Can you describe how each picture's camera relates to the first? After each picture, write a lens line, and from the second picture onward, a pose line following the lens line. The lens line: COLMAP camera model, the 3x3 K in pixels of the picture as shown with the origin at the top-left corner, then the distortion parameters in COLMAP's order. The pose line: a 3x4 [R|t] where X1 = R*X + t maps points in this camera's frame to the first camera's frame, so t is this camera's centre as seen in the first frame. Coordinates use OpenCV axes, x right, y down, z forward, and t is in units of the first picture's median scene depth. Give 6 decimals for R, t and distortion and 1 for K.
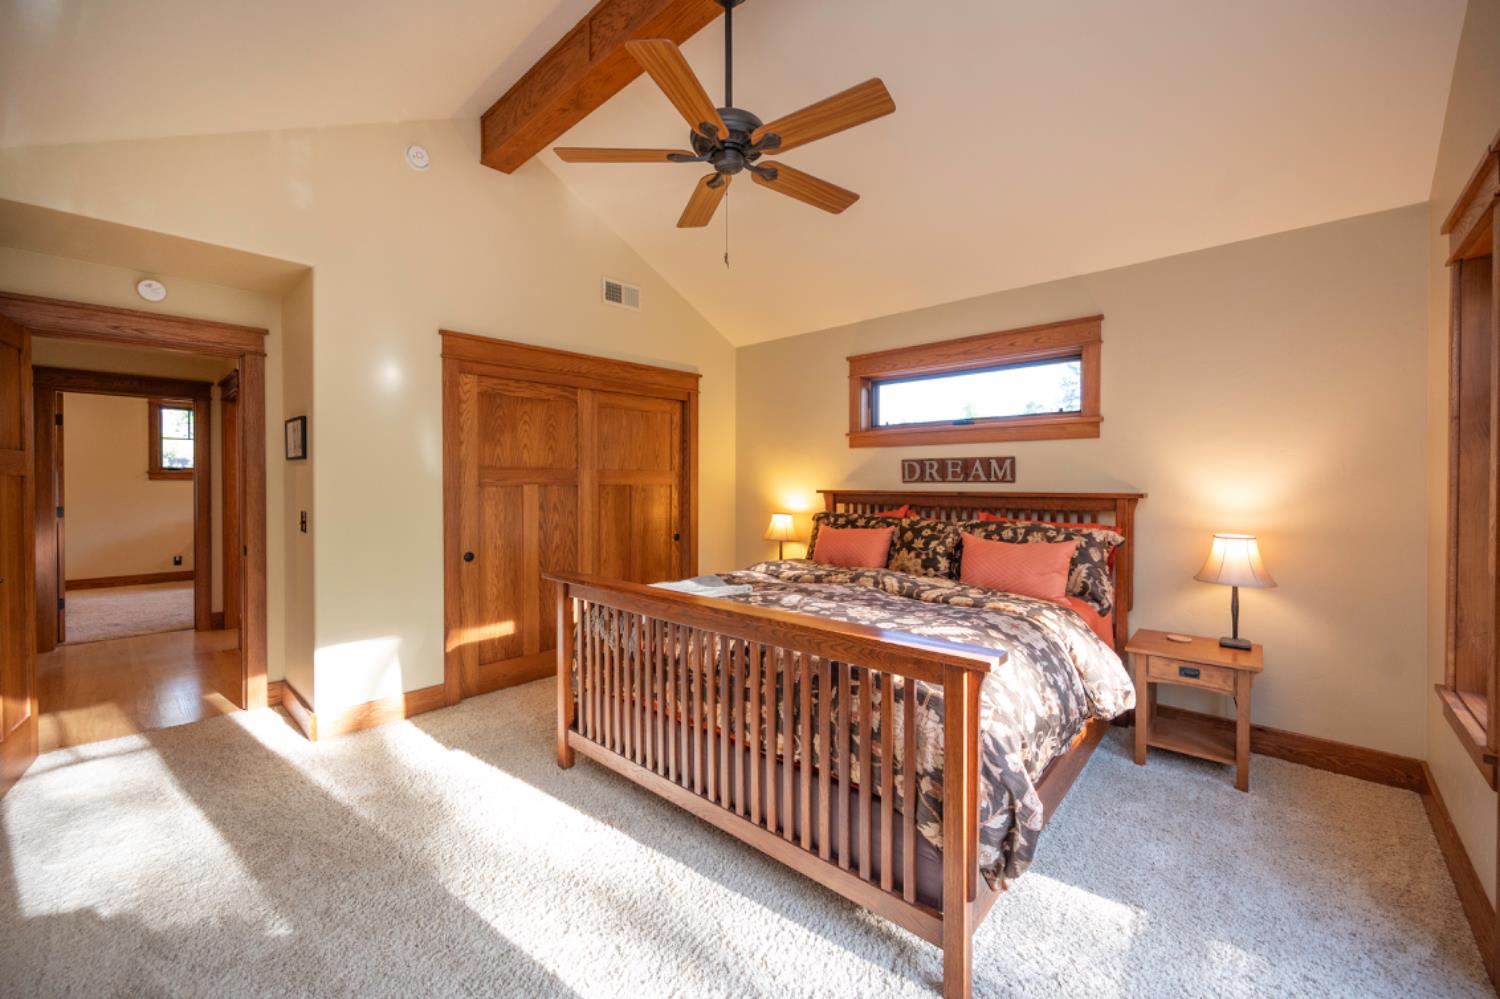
lens RADIAL K [[602.4, 0, 749.2], [0, 602.4, 474.0], [0, 0, 1]] dist [-0.000052, 0.000032]
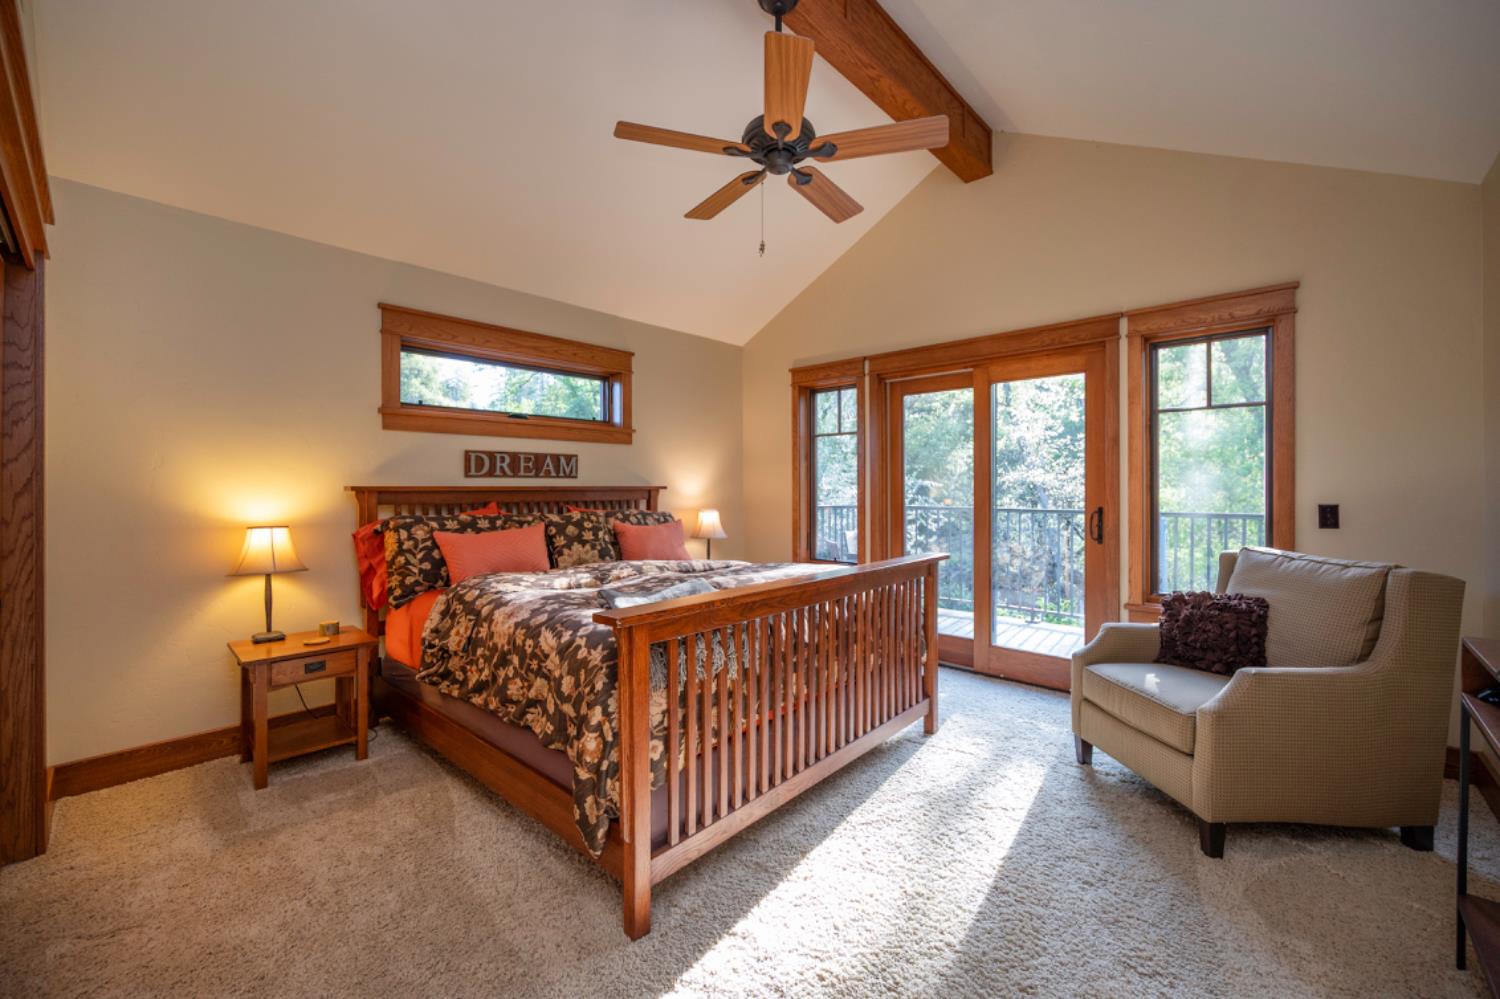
lens RADIAL K [[595.0, 0, 745.2], [0, 595.0, 496.4], [0, 0, 1]] dist [-0.000505, -0.000219]
pose [[0.007602, -0.023528, 0.999694, -0.658047], [-0.018284, 0.999553, 0.023663, 0.016149], [-0.999804, -0.018459, 0.007169, 0.649949]]
